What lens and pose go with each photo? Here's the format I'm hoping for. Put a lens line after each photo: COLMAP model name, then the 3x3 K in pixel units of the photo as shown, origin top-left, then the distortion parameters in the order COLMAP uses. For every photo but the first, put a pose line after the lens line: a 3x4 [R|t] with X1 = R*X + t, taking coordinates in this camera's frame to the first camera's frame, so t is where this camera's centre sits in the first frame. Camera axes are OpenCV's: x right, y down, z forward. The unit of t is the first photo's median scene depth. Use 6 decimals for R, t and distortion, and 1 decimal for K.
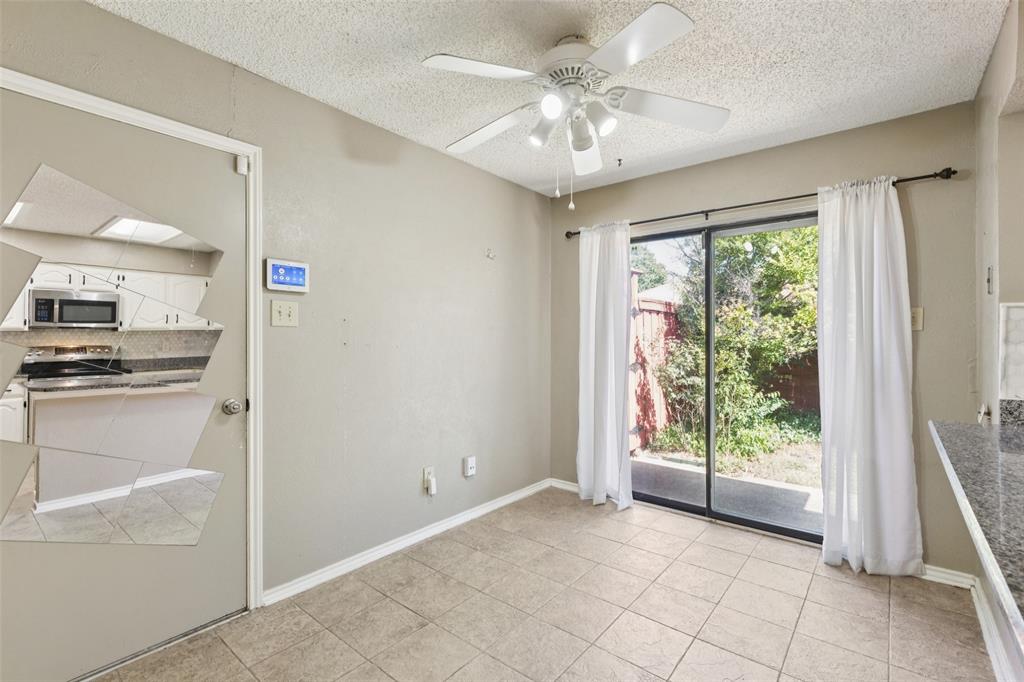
lens RADIAL K [[462.8, 0, 511.0], [0, 462.8, 338.3], [0, 0, 1]] dist [0.001548, -0.000060]
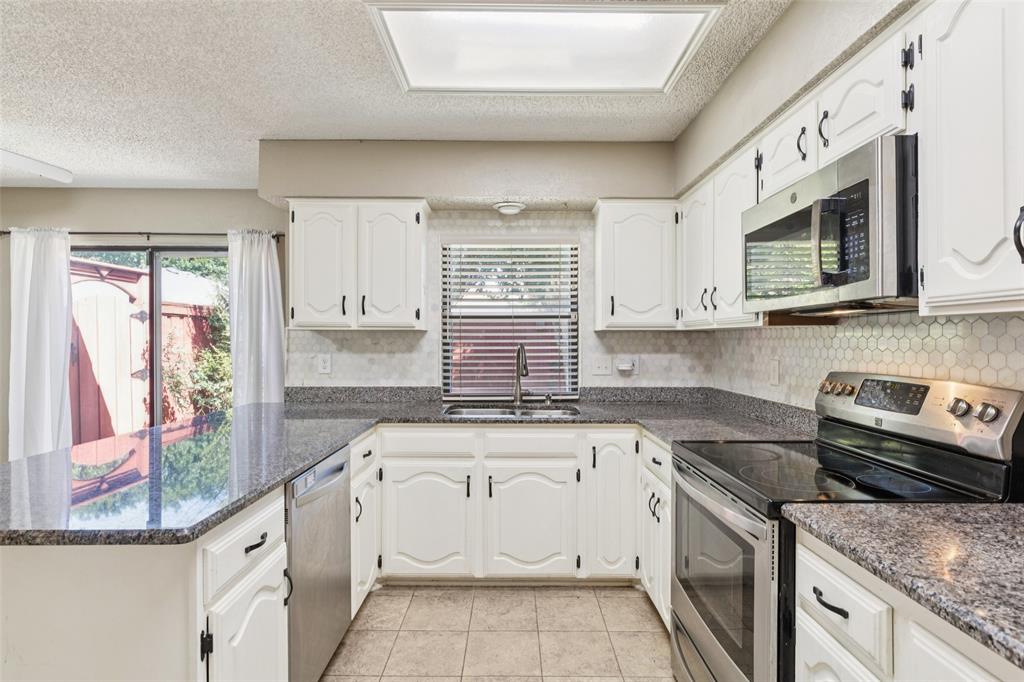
lens RADIAL K [[519.9, 0, 515.1], [0, 519.9, 339.7], [0, 0, 1]] dist [0.001383, -0.000032]
pose [[0.764459, -0.000063, 0.644672, 0.399947], [-0.002454, 0.999992, 0.003007, -0.032084], [-0.644668, -0.003881, 0.764453, -0.715777]]
